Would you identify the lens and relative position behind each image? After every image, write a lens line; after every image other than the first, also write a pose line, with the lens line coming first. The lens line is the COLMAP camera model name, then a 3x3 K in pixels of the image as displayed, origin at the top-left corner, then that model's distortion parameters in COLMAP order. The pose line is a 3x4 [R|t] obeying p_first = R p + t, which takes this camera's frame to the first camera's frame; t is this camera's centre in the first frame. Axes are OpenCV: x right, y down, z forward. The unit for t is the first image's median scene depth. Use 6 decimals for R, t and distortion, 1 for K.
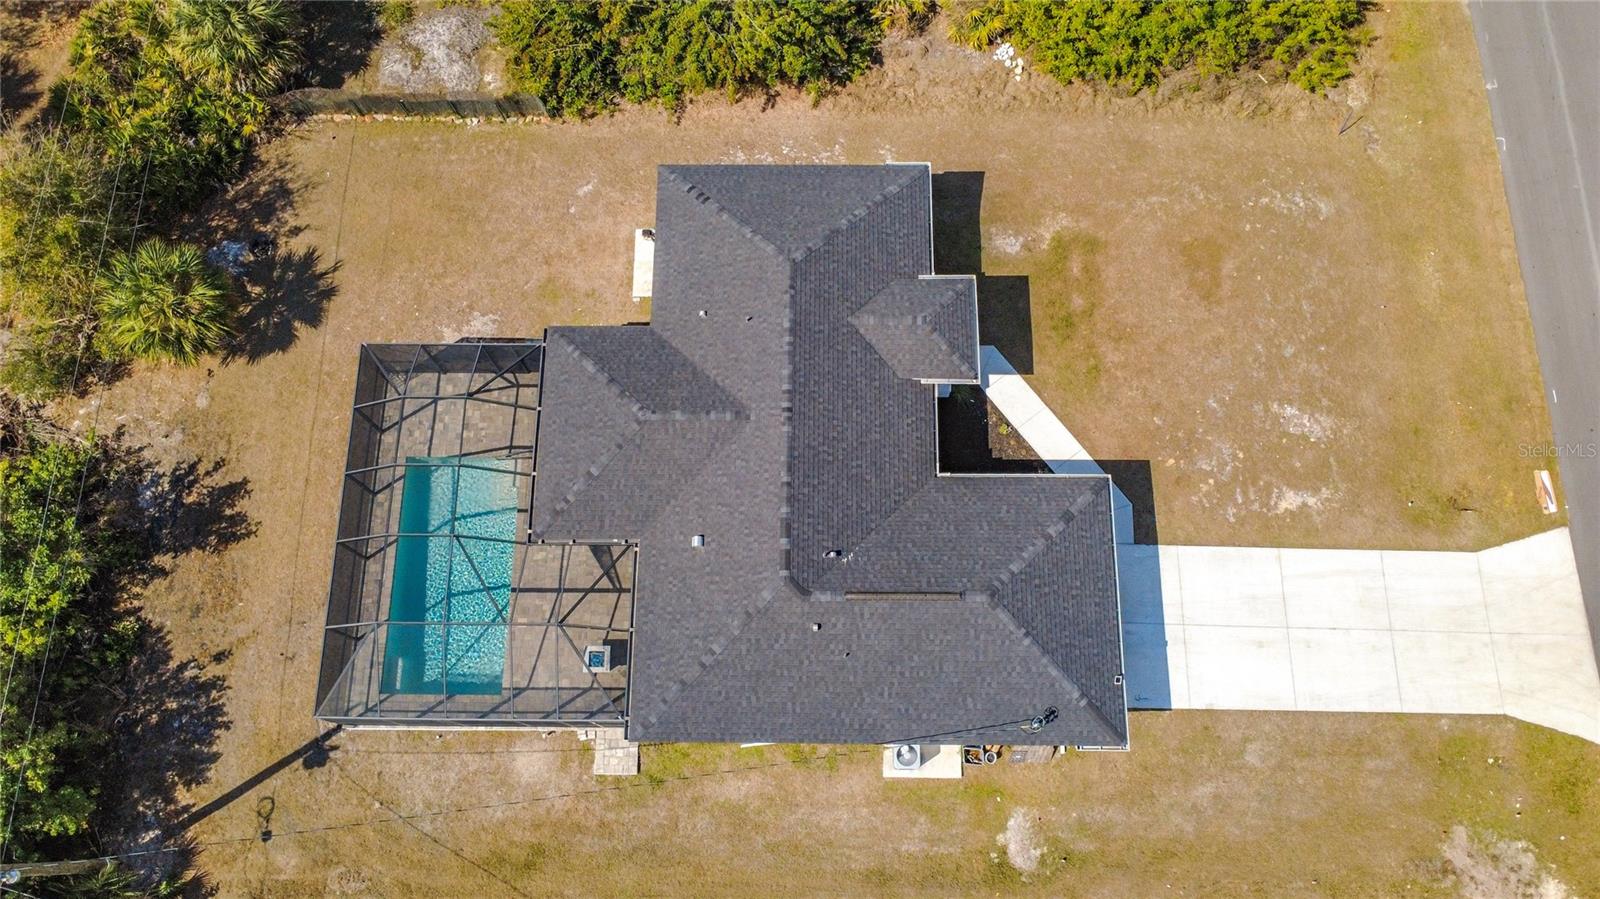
lens RADIAL K [[1218.7, 0, 807.2], [0, 1218.7, 450.8], [0, 0, 1]] dist [-0.004471, 0.000997]
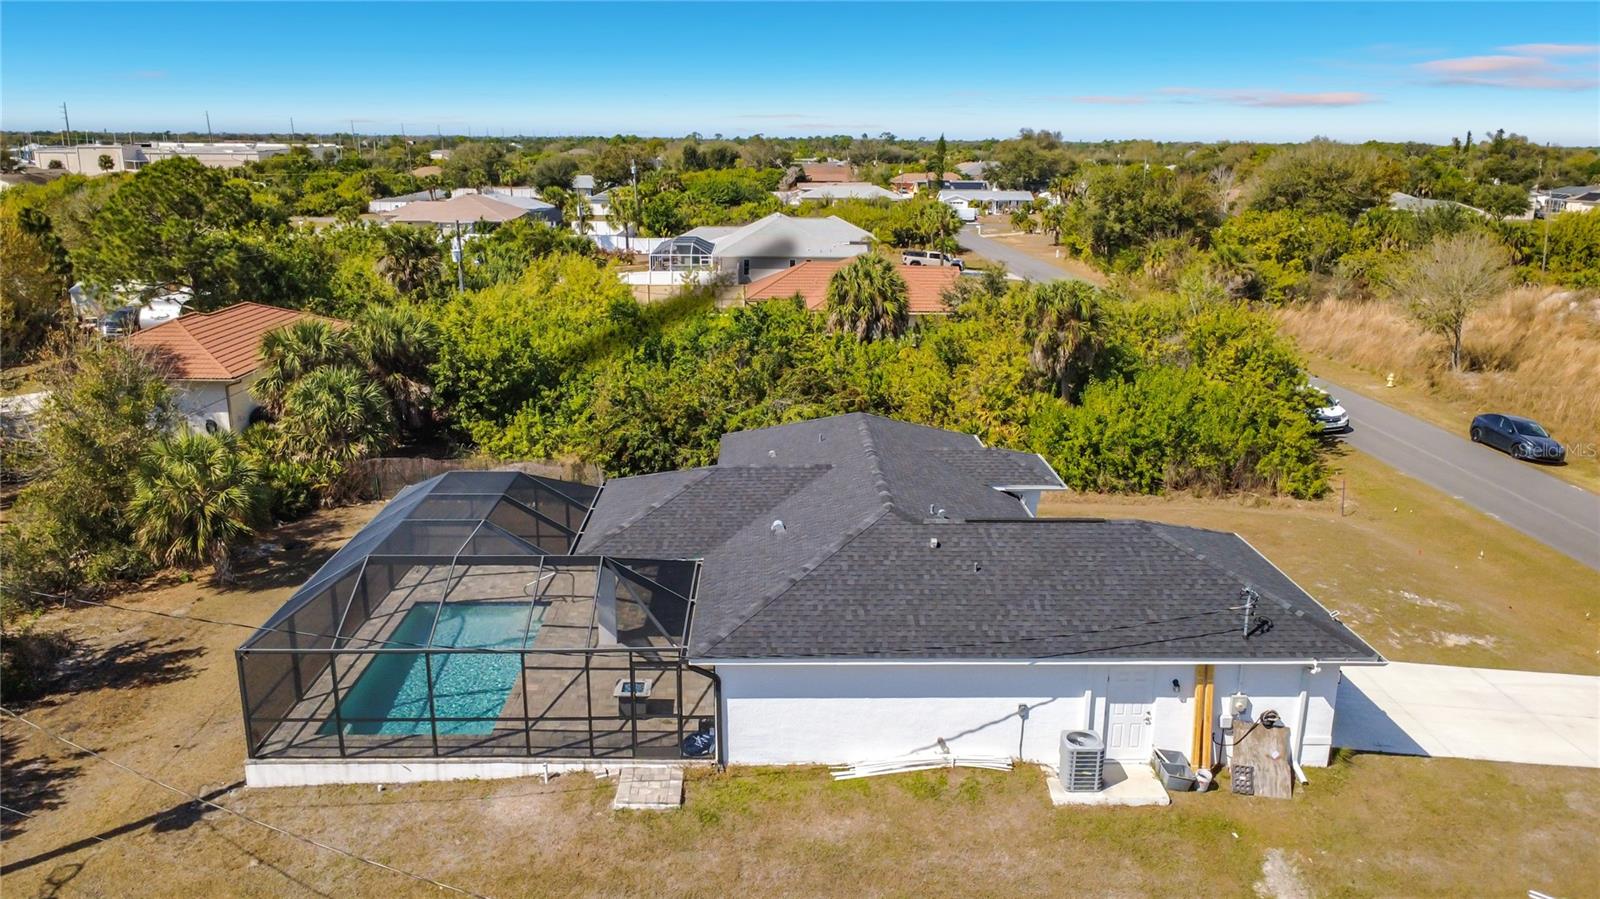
lens RADIAL K [[1179.4, 0, 800.0], [0, 1179.4, 452.5], [0, 0, 1]] dist [-0.002294, 0.002522]
pose [[0.999035, 0.015591, 0.041070, -0.101599], [0.026425, 0.533547, -0.845358, 0.685289], [-0.035093, 0.845627, 0.532619, 0.487633]]
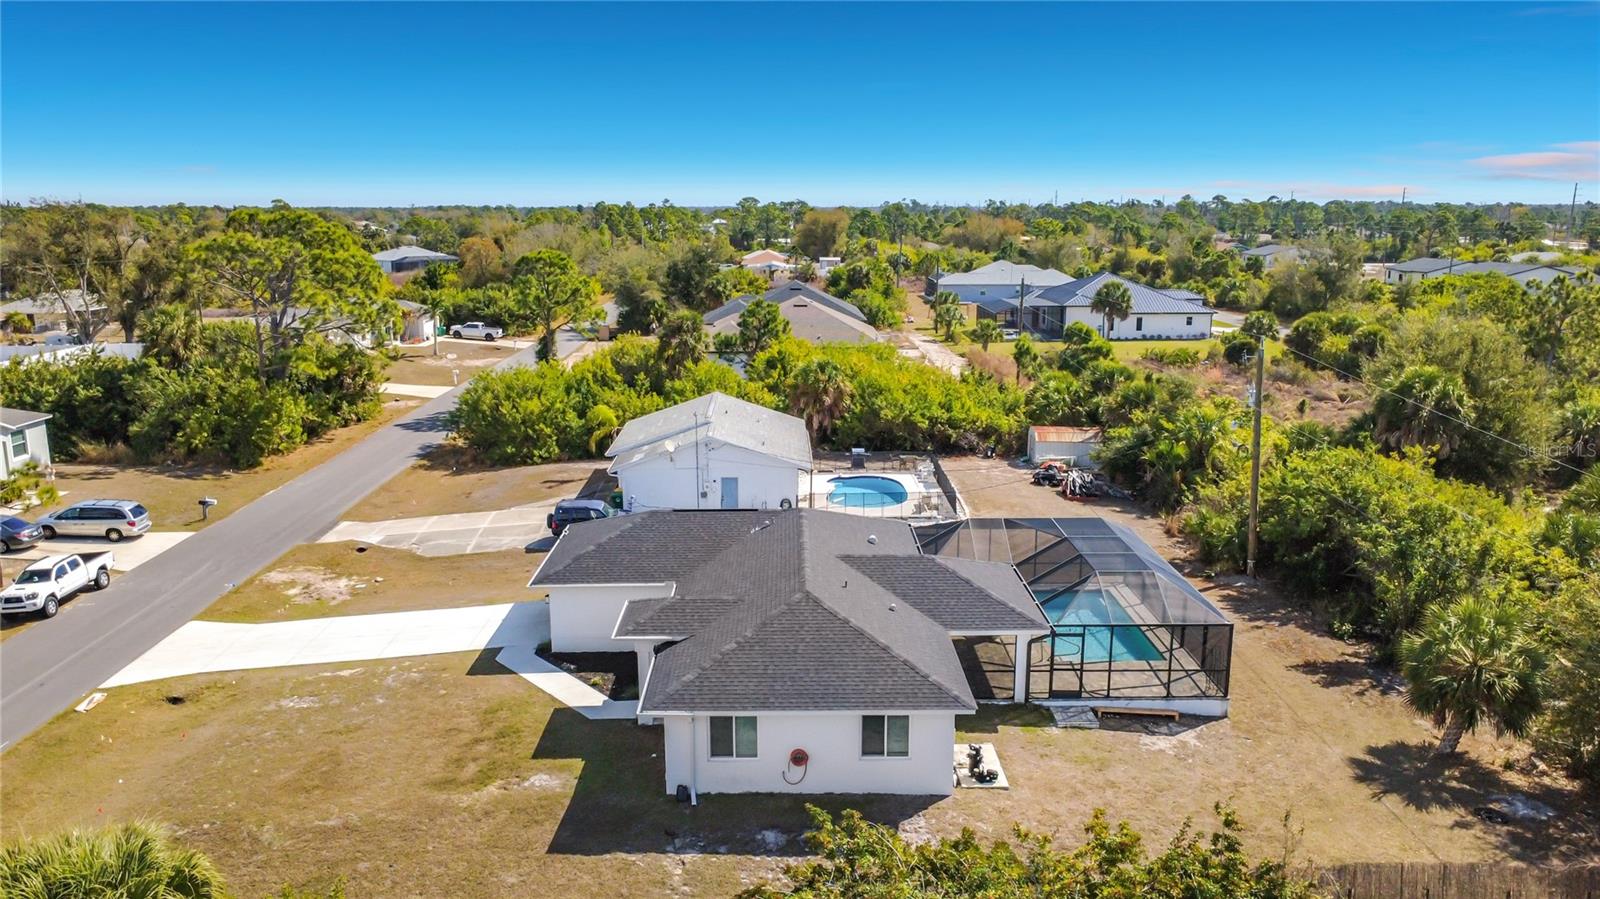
lens RADIAL K [[1166.8, 0, 800.2], [0, 1166.8, 448.3], [0, 0, 1]] dist [-0.000668, -0.001102]
pose [[-0.999648, 0.021553, -0.015443, 0.002399], [-0.013217, 0.099885, 0.994911, -1.070451], [0.022986, 0.994765, -0.099565, 0.955002]]
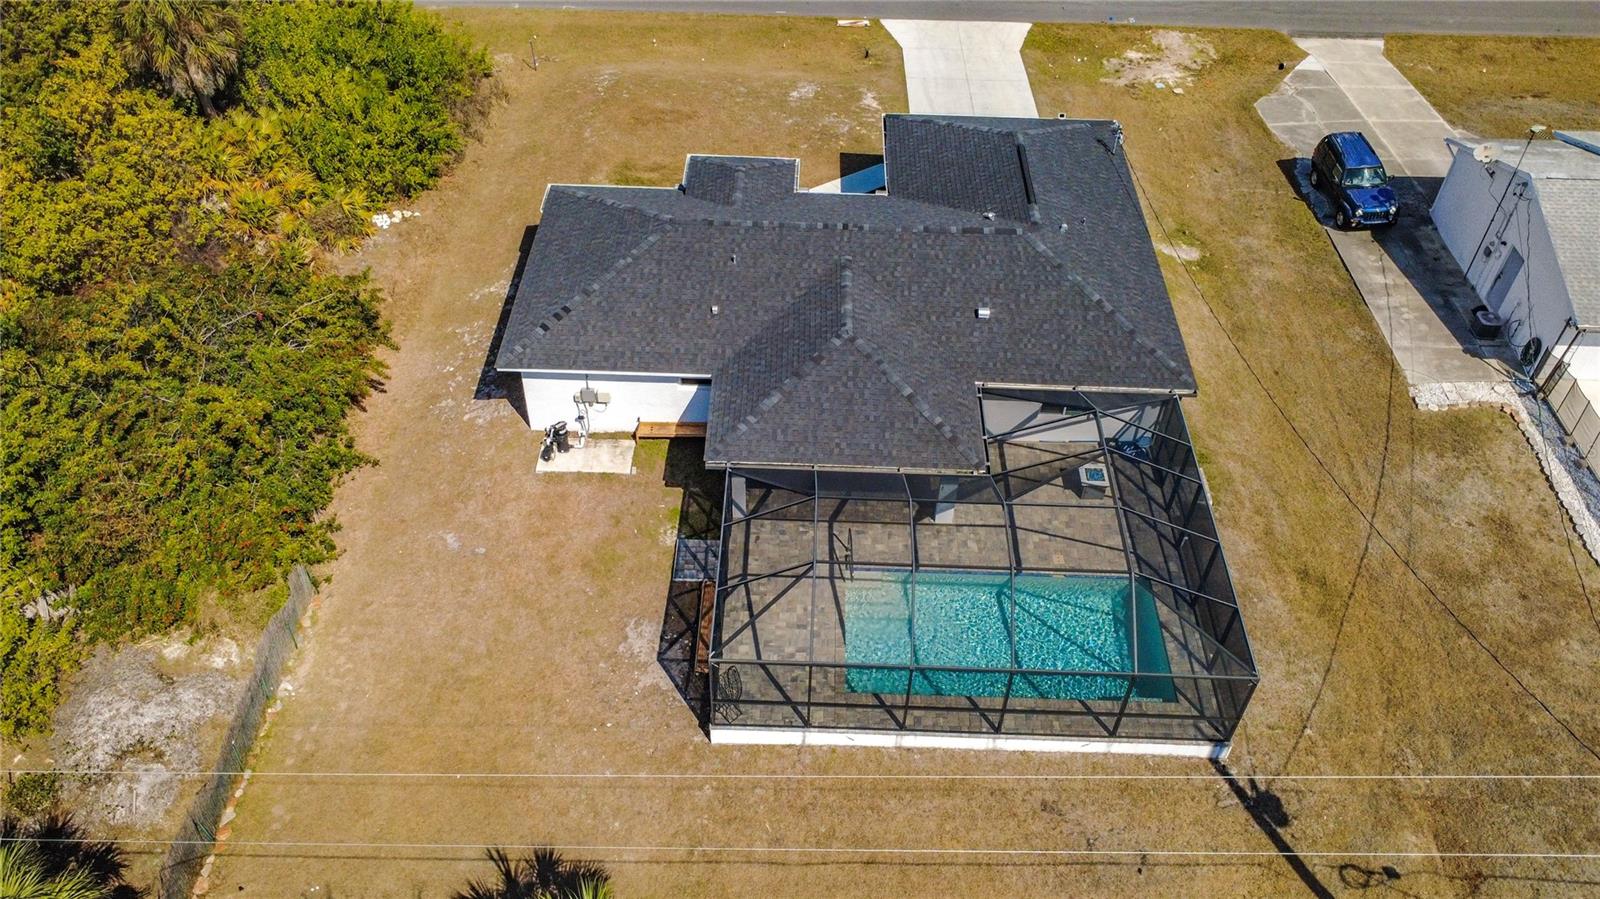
lens RADIAL K [[1233.5, 0, 798.5], [0, 1233.5, 454.5], [0, 0, 1]] dist [-0.004307, 0.001841]
pose [[0.014649, -0.687414, 0.726118, -0.788724], [0.947033, 0.242528, 0.210495, -0.213765], [-0.320802, 0.684575, 0.654556, 0.471453]]
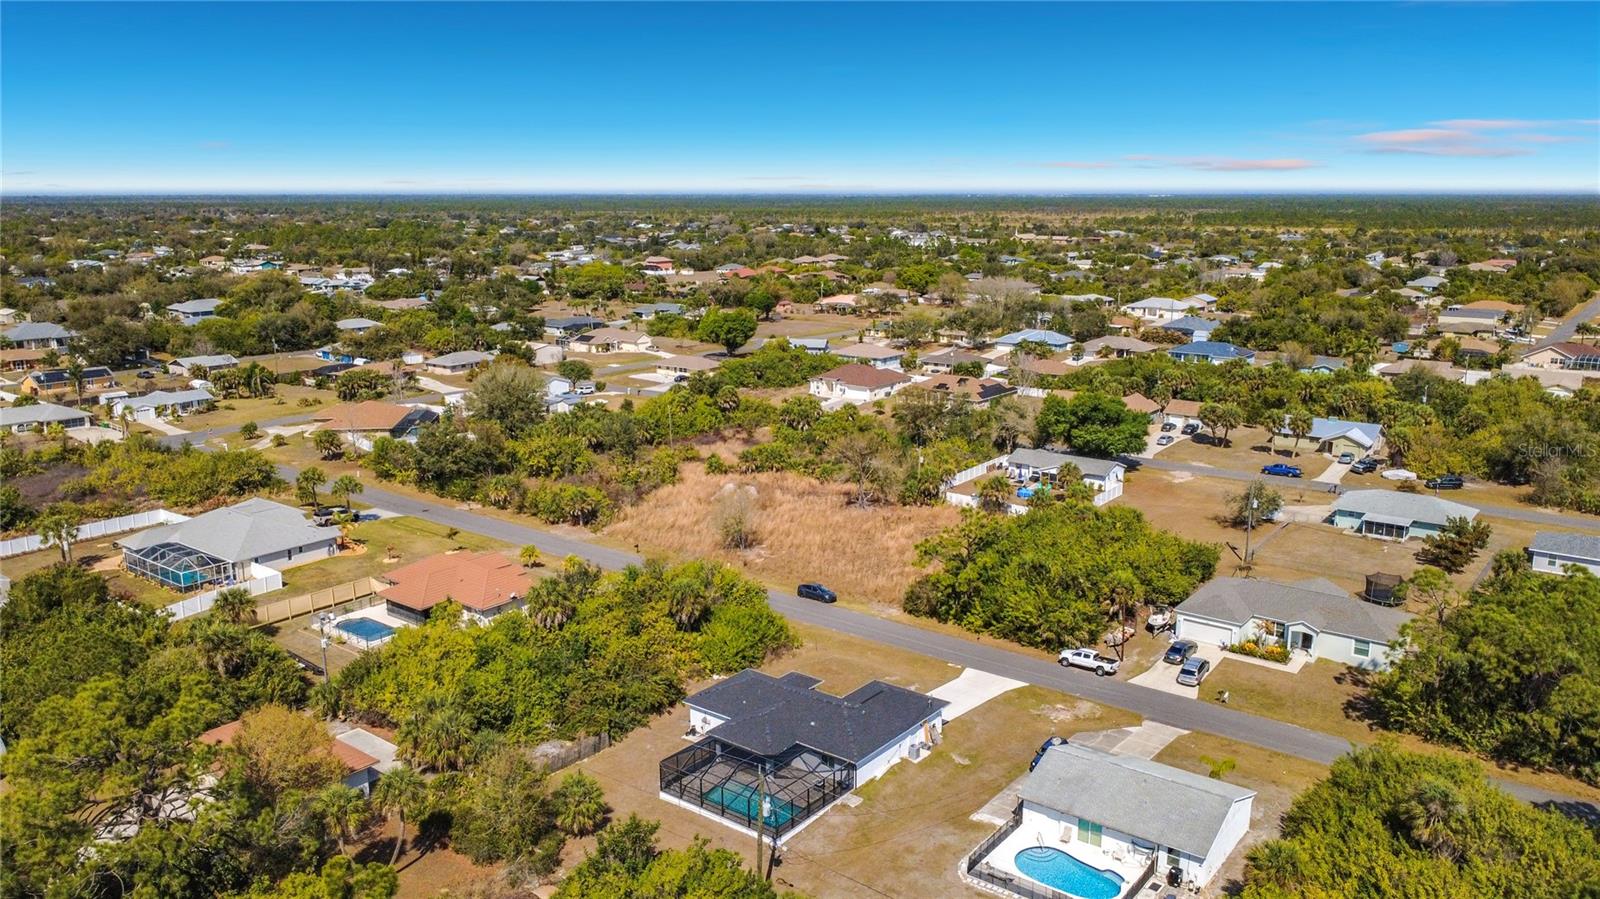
lens RADIAL K [[1179.4, 0, 800.0], [0, 1179.4, 452.5], [0, 0, 1]] dist [-0.002294, 0.002522]
pose [[0.606629, -0.156898, 0.779349, -1.972777], [0.755410, 0.419217, -0.503600, 1.072581], [-0.247703, 0.894226, 0.372832, -0.518511]]
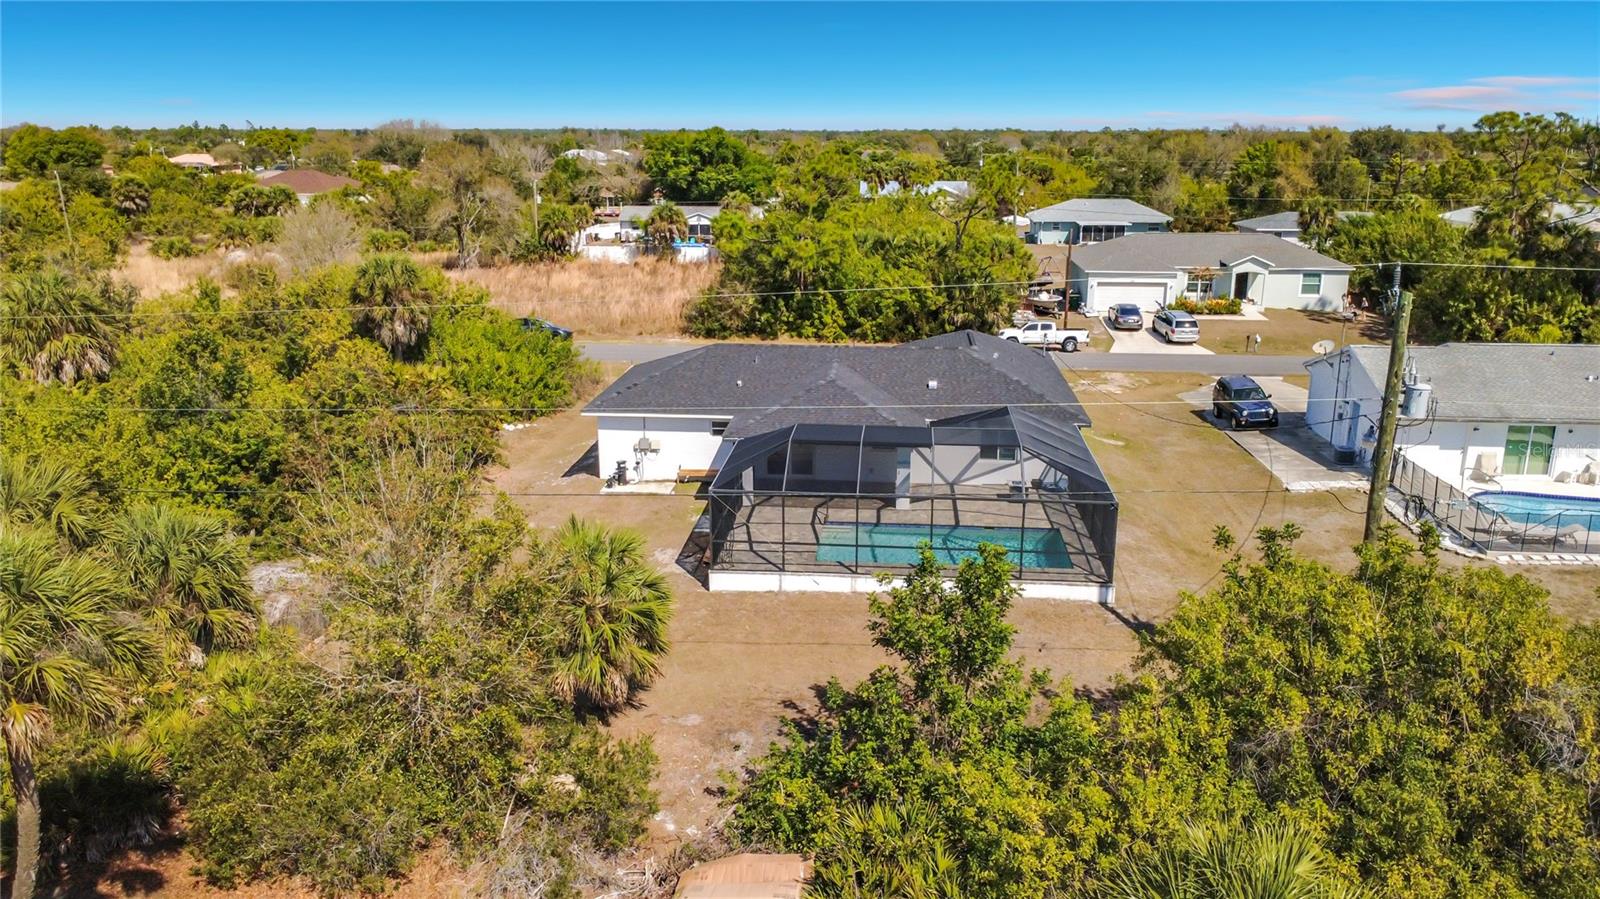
lens RADIAL K [[1179.4, 0, 800.0], [0, 1179.4, 452.5], [0, 0, 1]] dist [-0.002294, 0.002522]
pose [[0.082152, -0.247081, 0.965506, -1.225826], [0.949883, 0.312604, -0.000825, -0.031790], [-0.301618, 0.917186, 0.260379, 0.731593]]
